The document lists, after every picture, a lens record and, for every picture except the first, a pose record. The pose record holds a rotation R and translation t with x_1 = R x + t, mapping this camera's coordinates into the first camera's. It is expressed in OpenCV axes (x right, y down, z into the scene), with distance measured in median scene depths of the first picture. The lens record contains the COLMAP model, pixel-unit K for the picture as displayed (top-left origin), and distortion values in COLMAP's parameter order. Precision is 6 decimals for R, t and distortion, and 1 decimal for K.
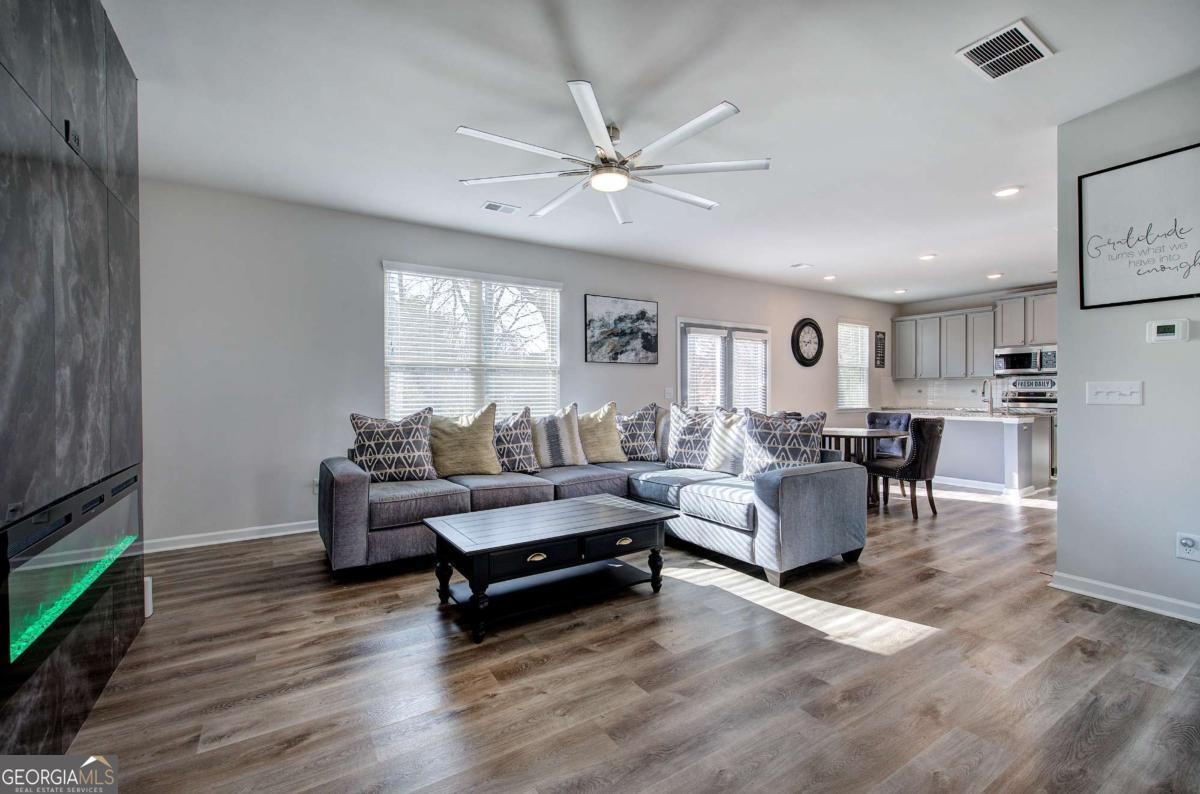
lens RADIAL K [[506.8, 0, 601.8], [0, 506.8, 395.8], [0, 0, 1]] dist [0.000427, -0.000534]
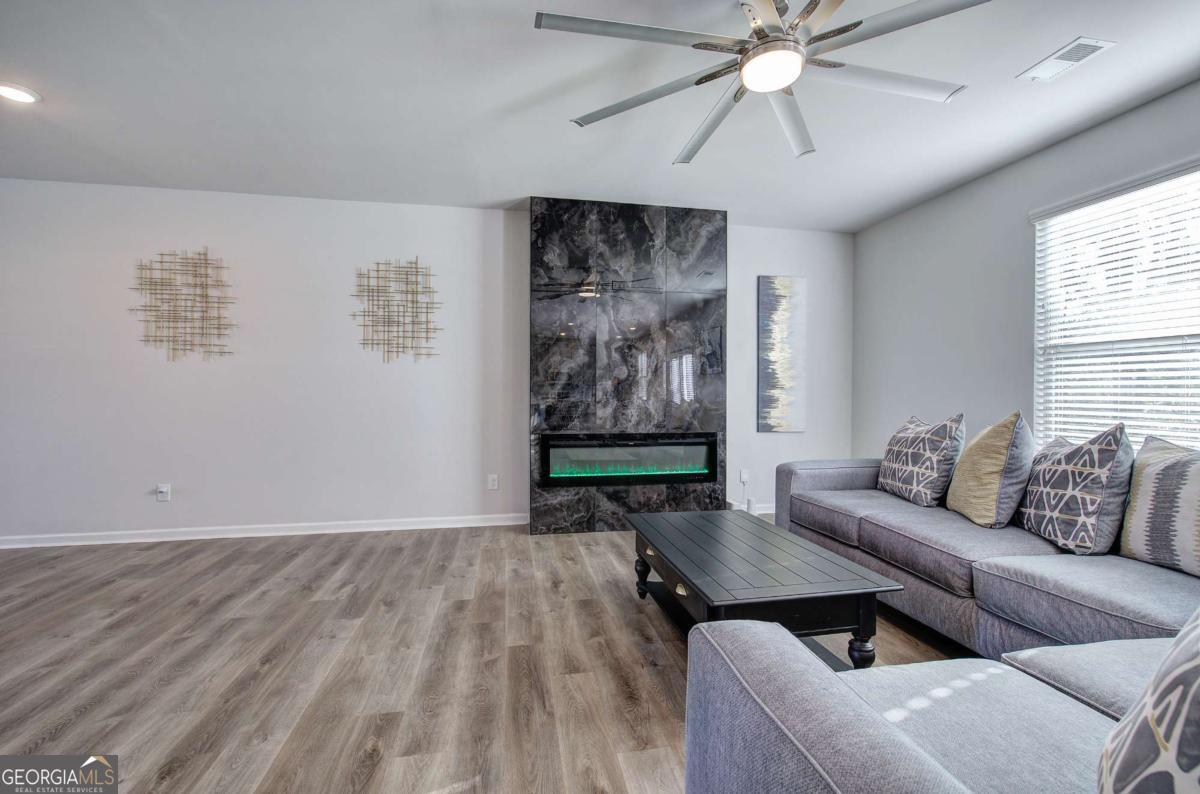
lens RADIAL K [[506.8, 0, 601.8], [0, 506.8, 395.8], [0, 0, 1]] dist [0.000427, -0.000534]
pose [[-0.372320, 0.006323, -0.928083, 0.578246], [-0.010939, 0.999877, 0.011201, -0.005266], [0.928040, 0.014322, -0.372206, 0.858154]]
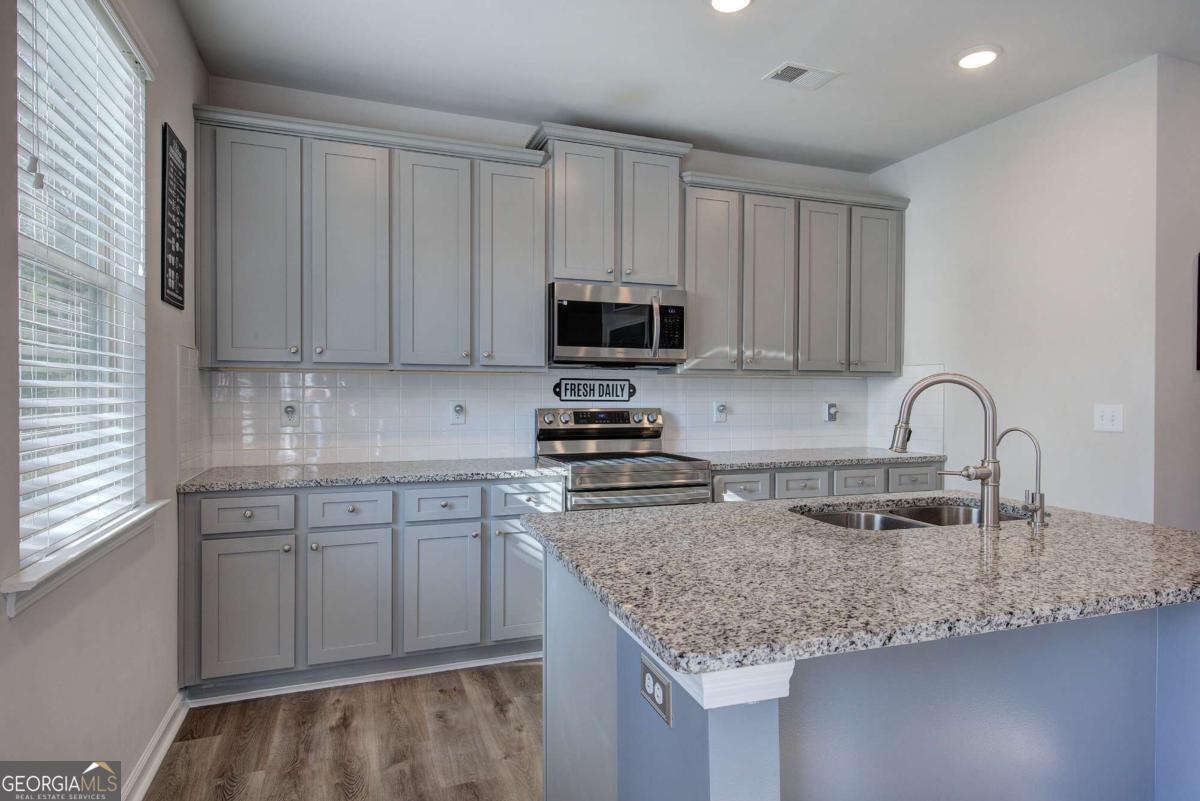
lens RADIAL K [[654.9, 0, 600.0], [0, 654.9, 400.5], [0, 0, 1]] dist [-0.001829, -0.000228]
pose [[0.213370, -0.011815, 0.976900, 0.770578], [0.002601, 0.999930, 0.011526, -0.043857], [-0.976968, 0.000081, 0.213386, 1.860644]]
